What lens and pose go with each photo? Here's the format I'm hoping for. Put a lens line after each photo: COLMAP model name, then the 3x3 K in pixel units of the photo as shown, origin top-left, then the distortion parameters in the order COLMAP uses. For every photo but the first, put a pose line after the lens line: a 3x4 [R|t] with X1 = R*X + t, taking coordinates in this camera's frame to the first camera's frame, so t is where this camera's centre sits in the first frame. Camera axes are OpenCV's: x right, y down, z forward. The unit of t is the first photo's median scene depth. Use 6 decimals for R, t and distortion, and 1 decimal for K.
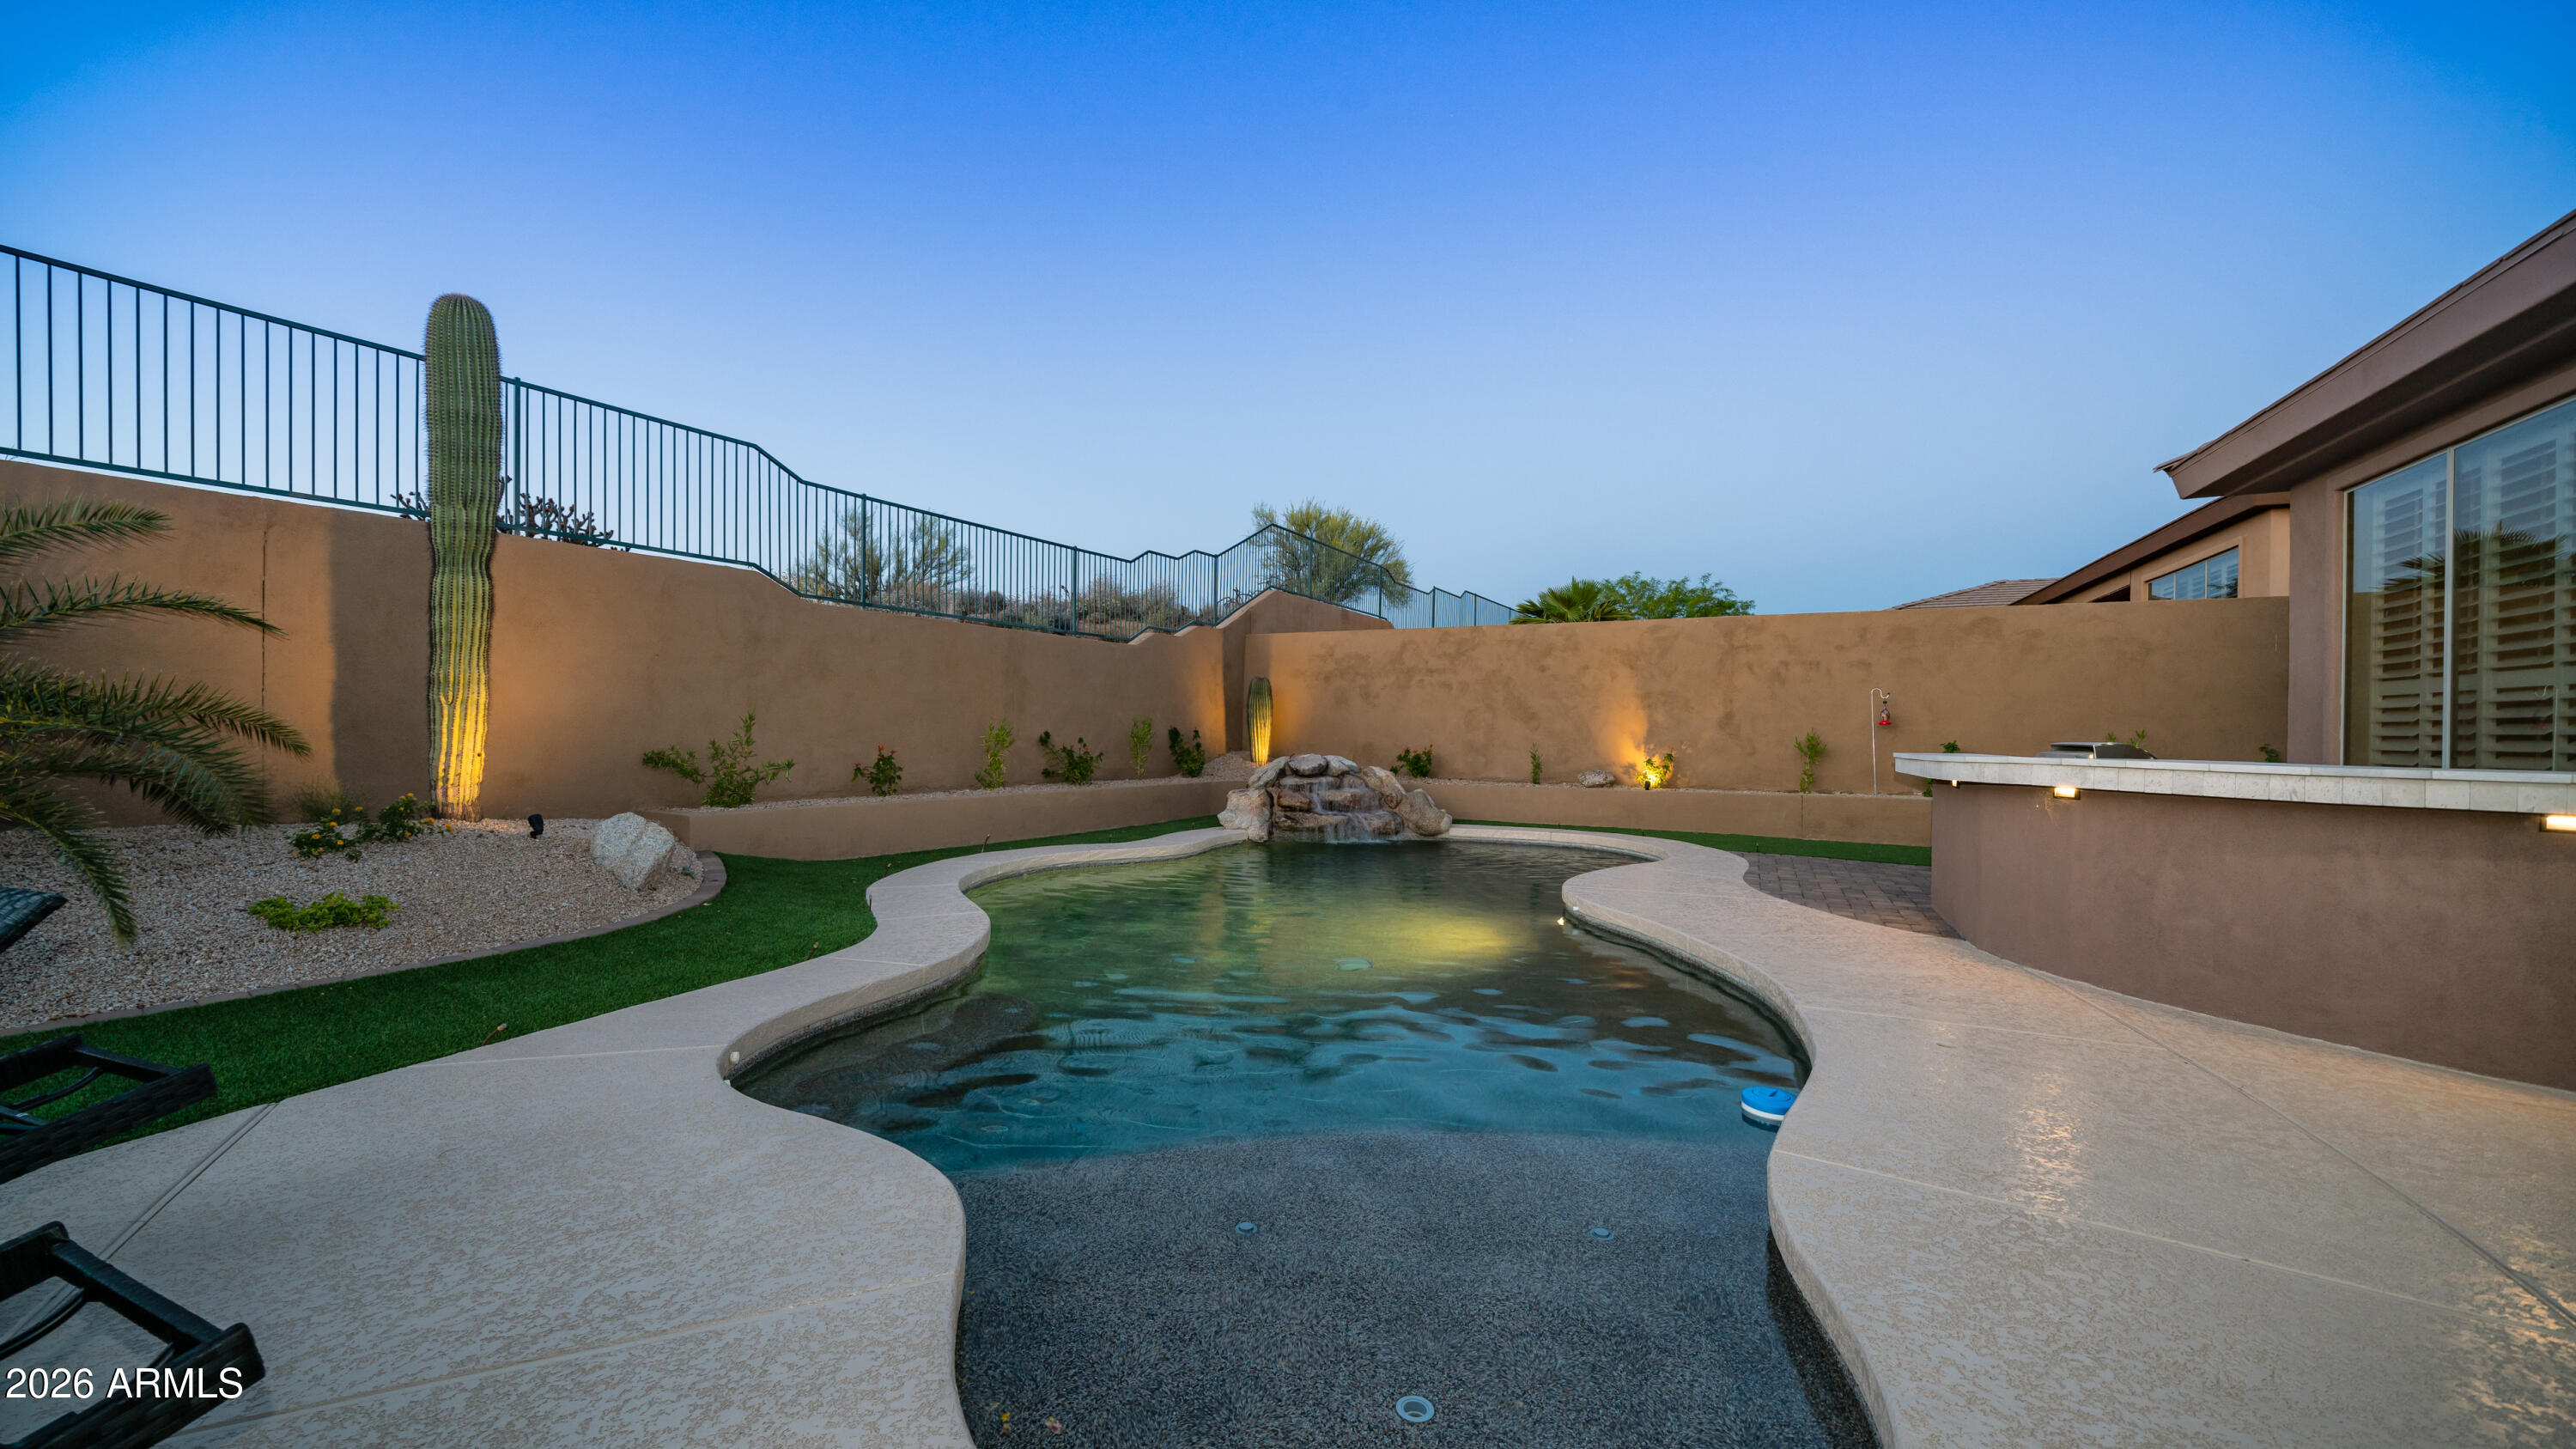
lens RADIAL K [[957.1, 0, 1287.9], [0, 957.1, 737.9], [0, 0, 1]] dist [-0.000336, -0.000142]
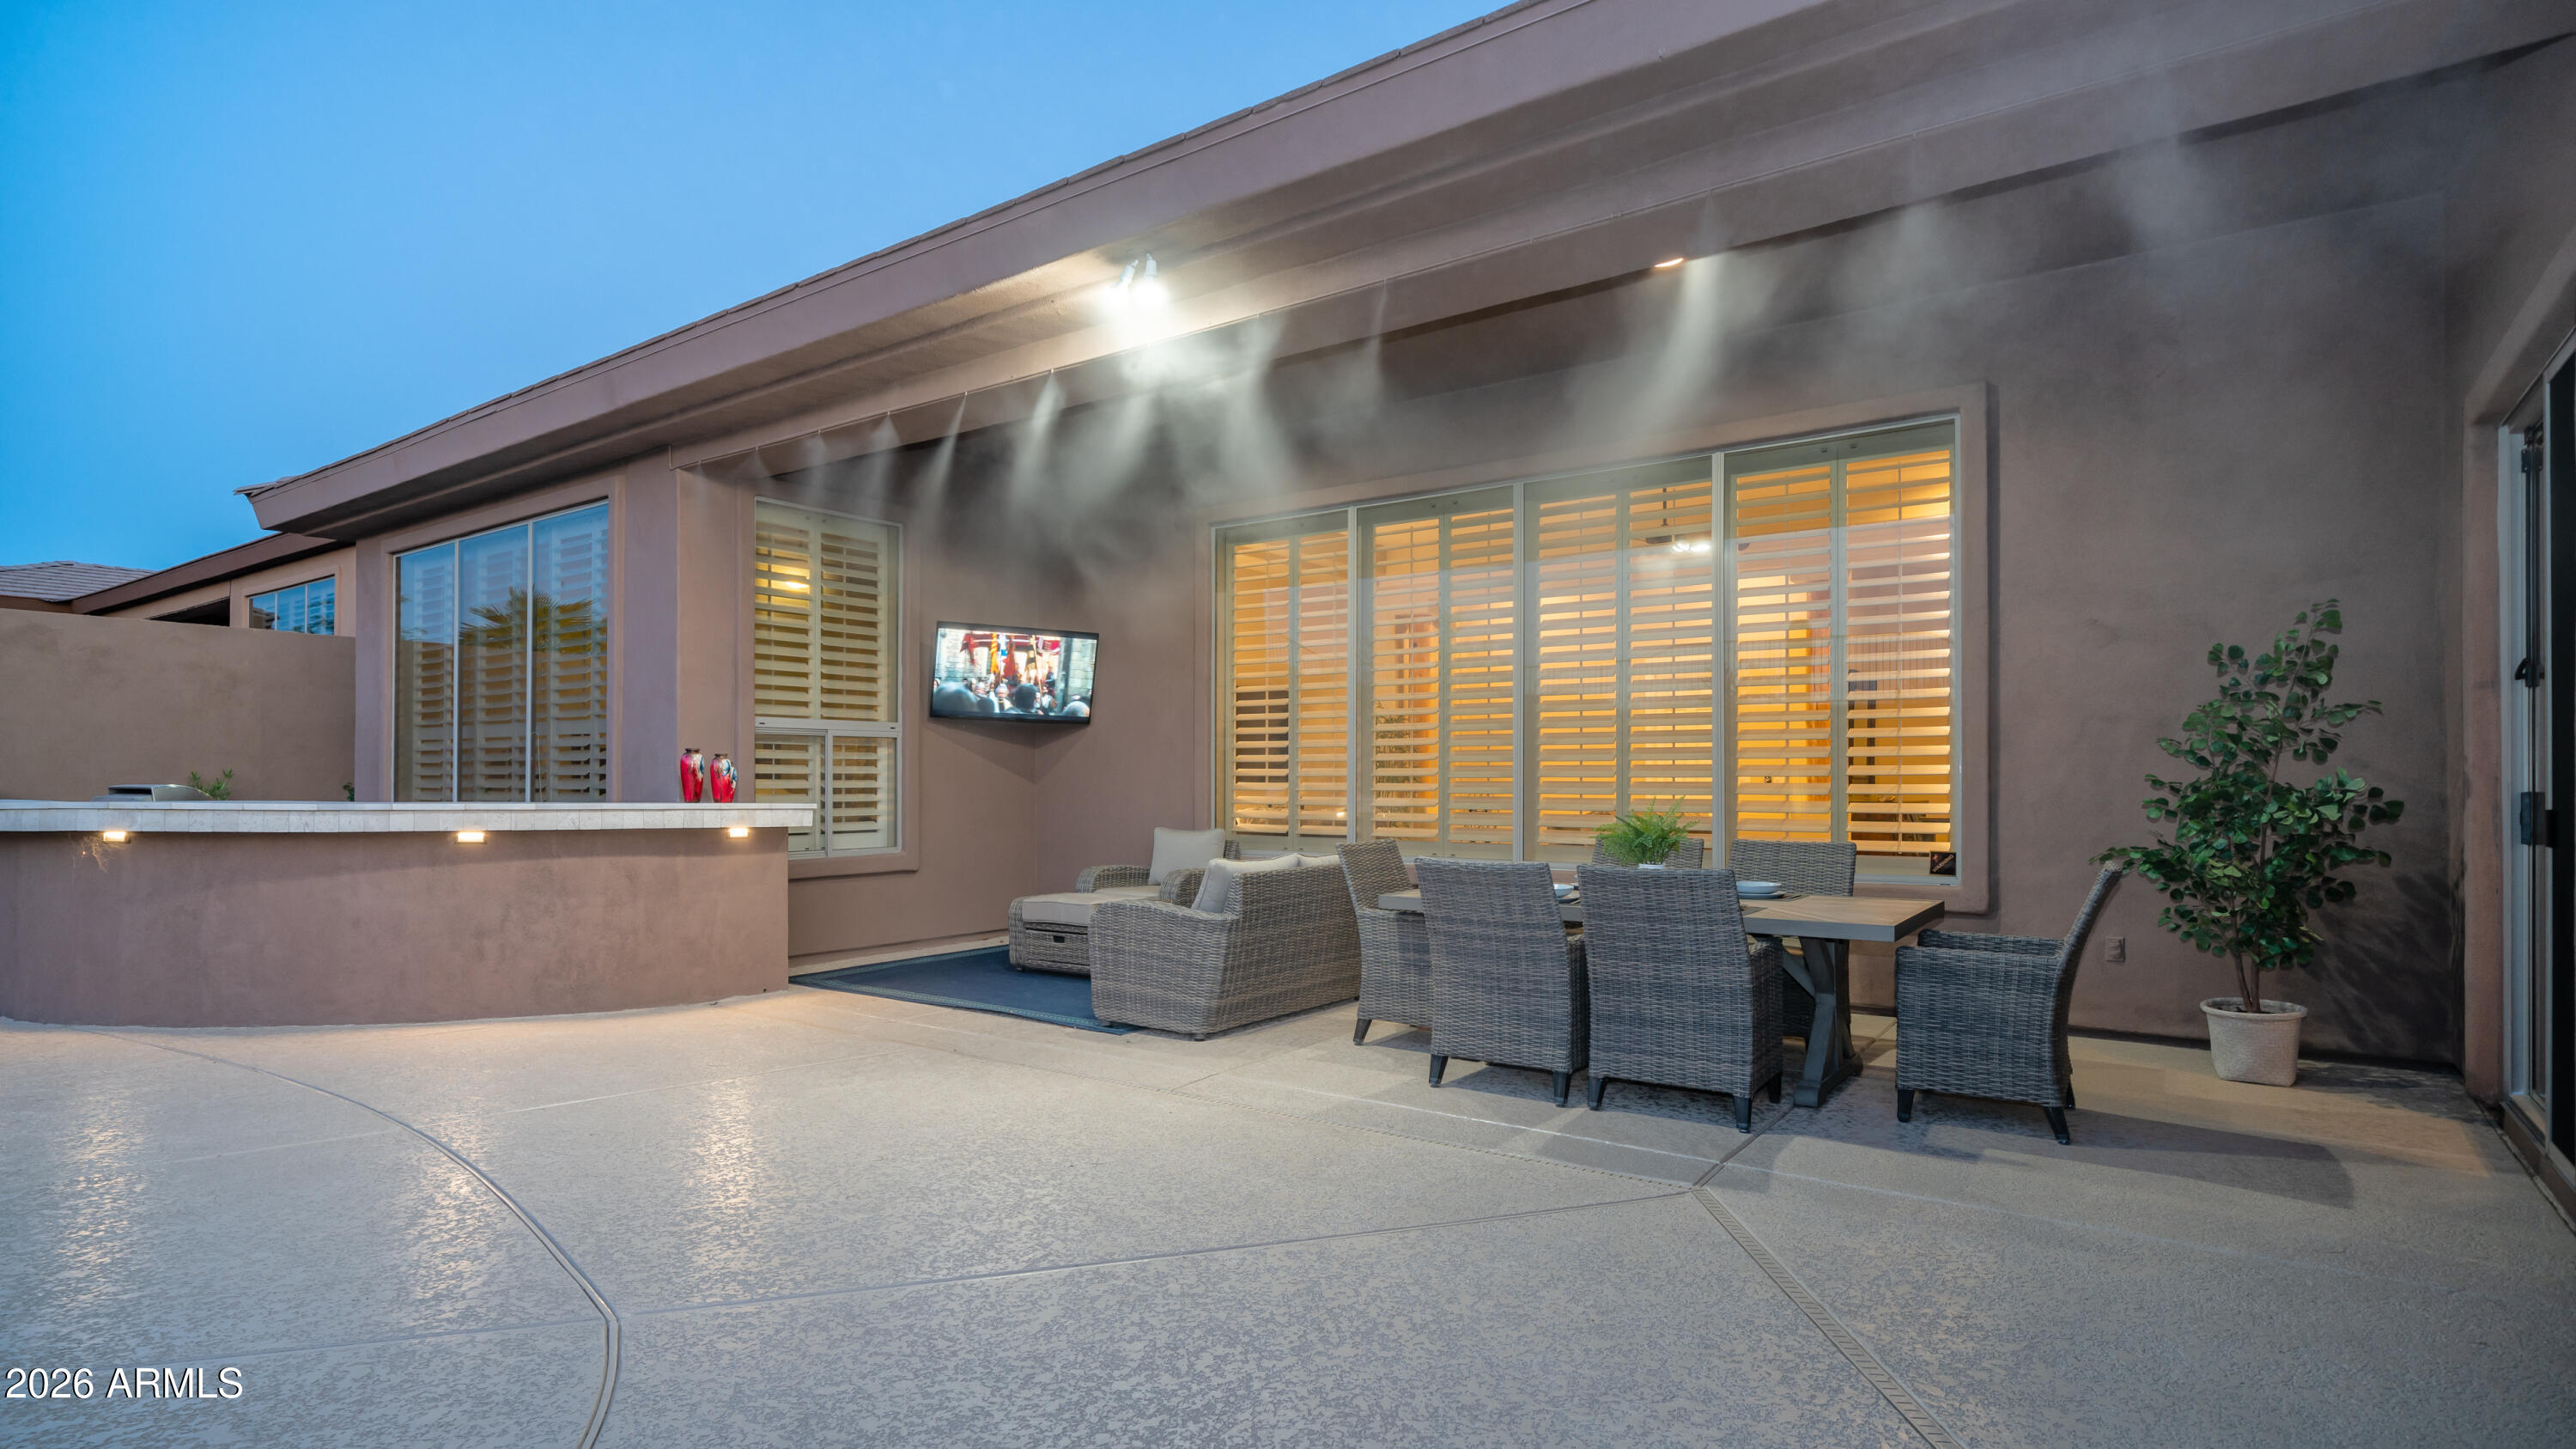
lens RADIAL K [[1293.7, 0, 1280.4], [0, 1293.7, 774.2], [0, 0, 1]] dist [-0.000239, -0.000024]
pose [[0.180686, -0.003879, 0.983533, -0.127198], [0.003833, 0.999987, 0.003240, -0.003036], [-0.983533, 0.003184, 0.180698, -0.192996]]
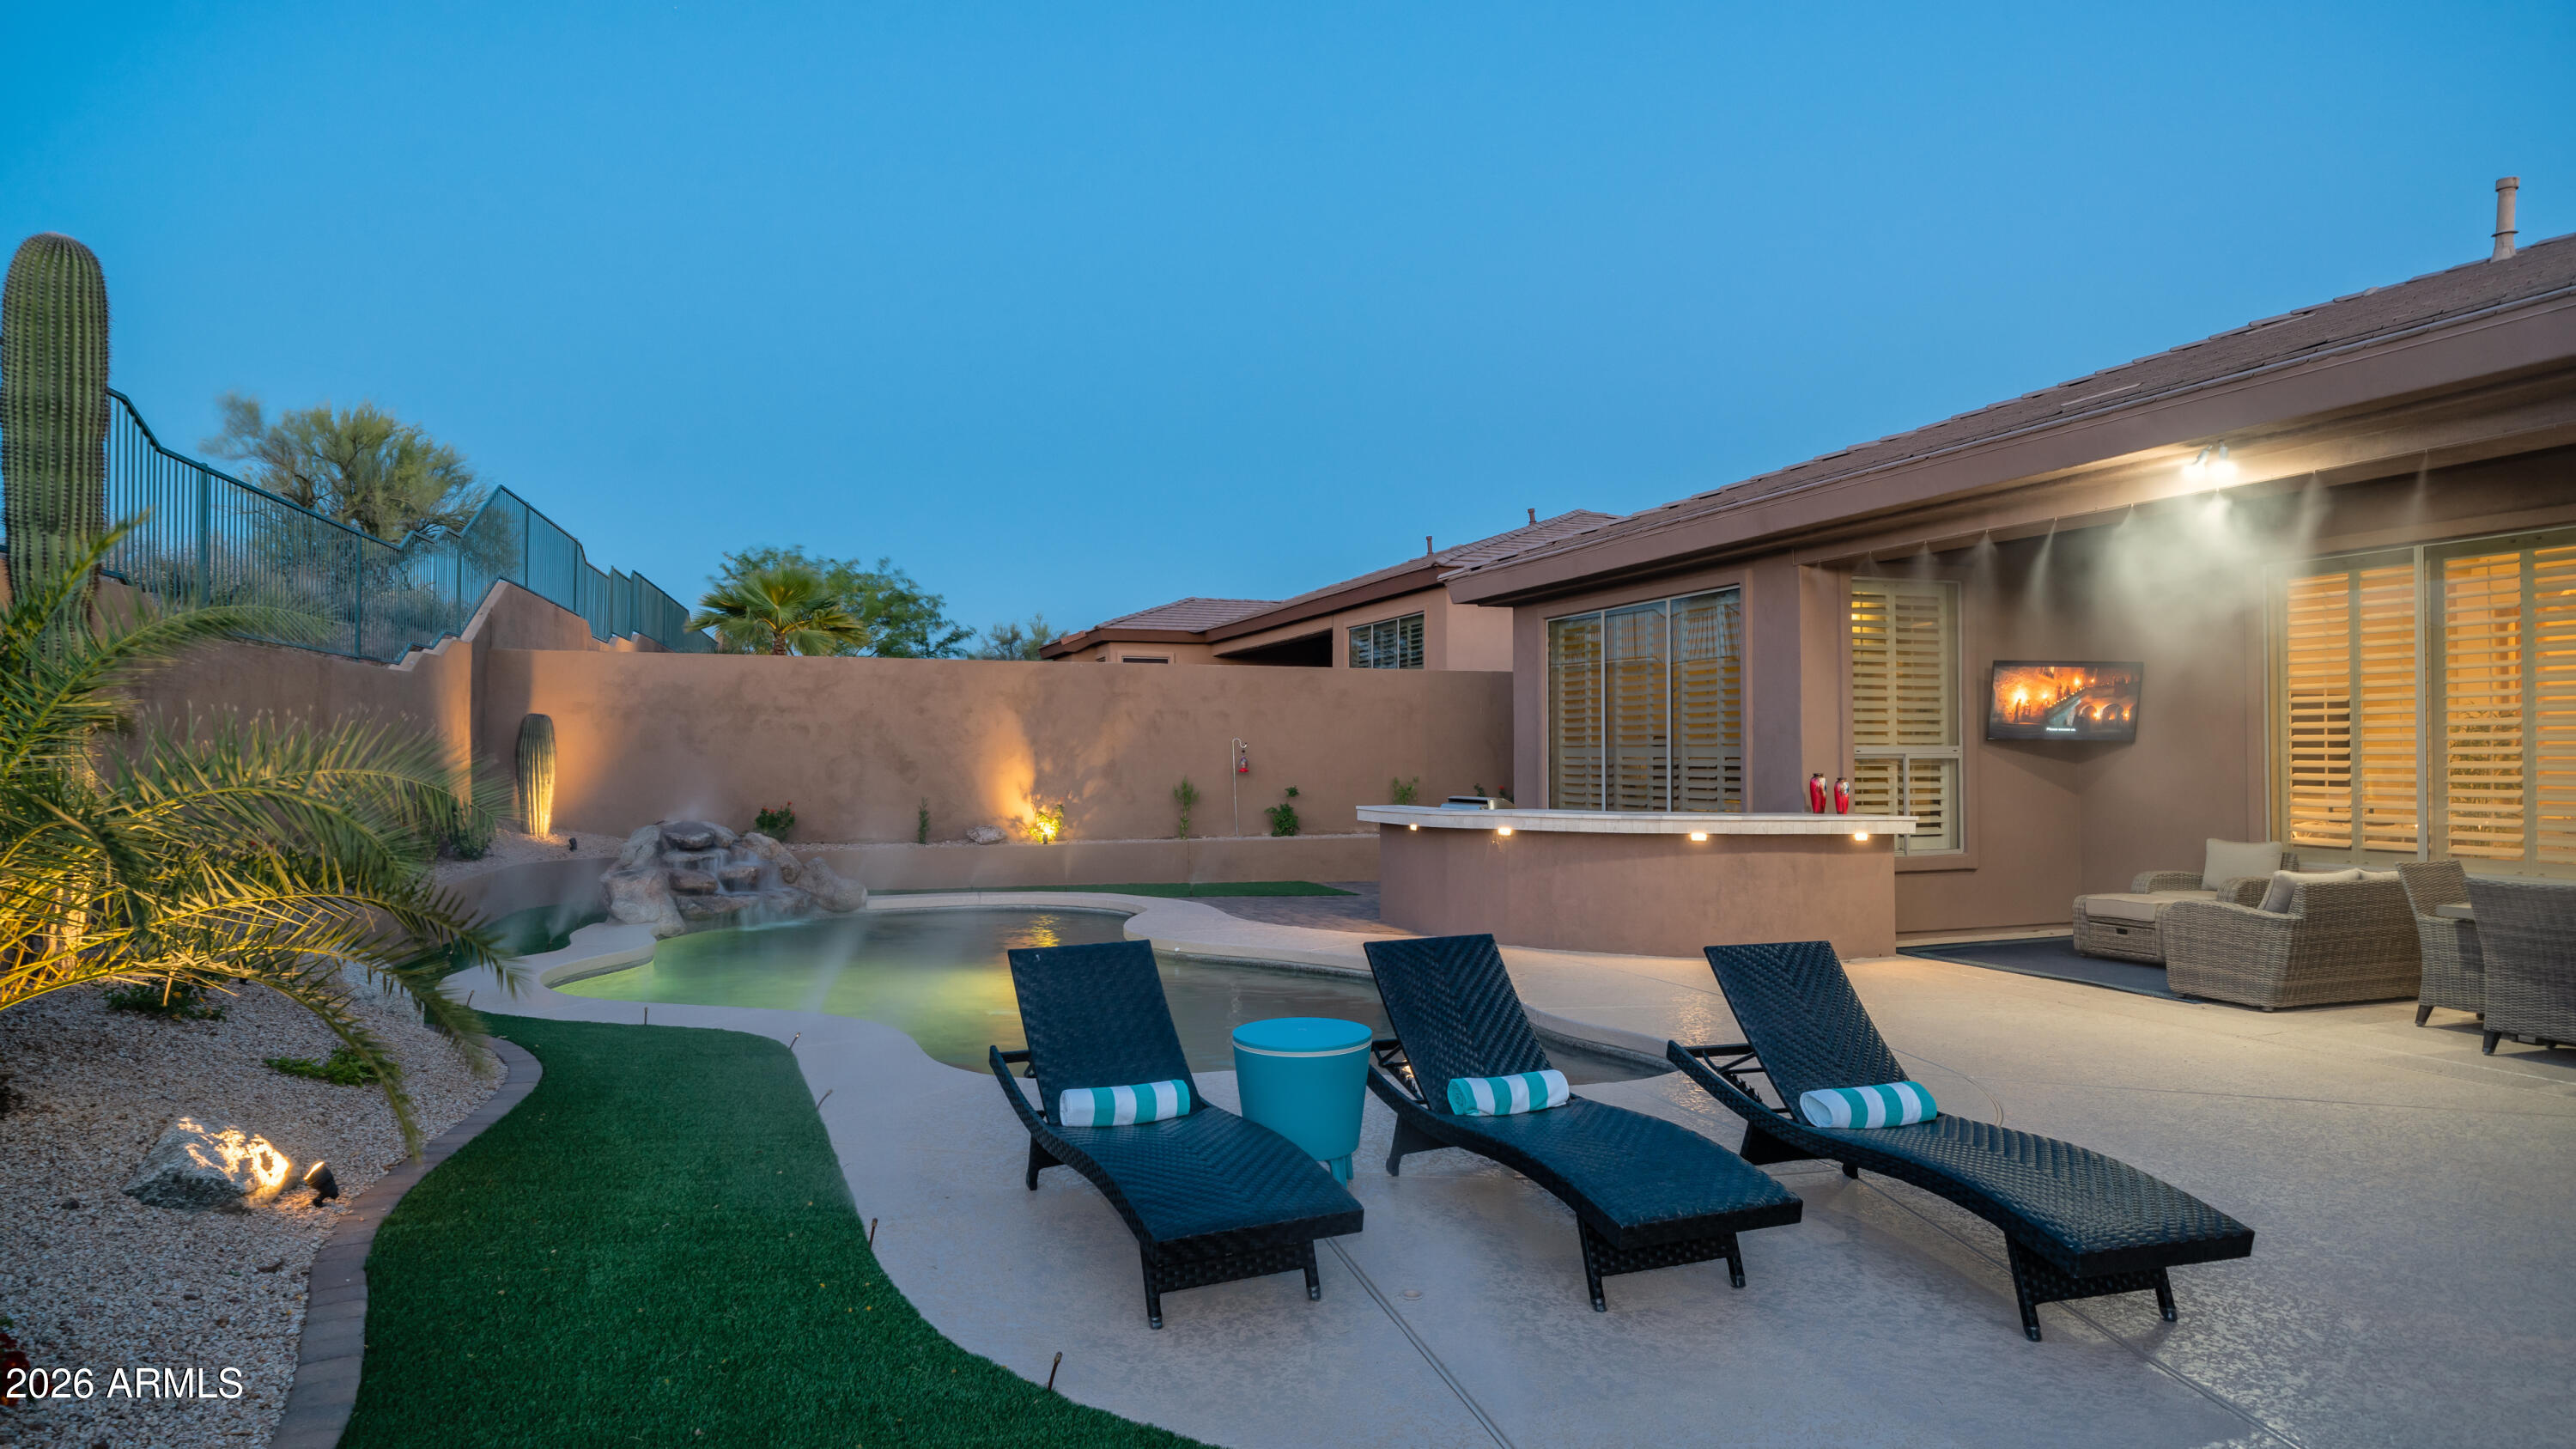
lens RADIAL K [[1592.9, 0, 1288.0], [0, 1592.9, 724.5], [0, 0, 1]] dist [0.004139, 0.002272]
pose [[0.694700, 0.001318, 0.719298, -0.657524], [0.011454, 0.999851, -0.012895, -0.045296], [-0.719208, 0.017198, 0.694582, -0.295402]]
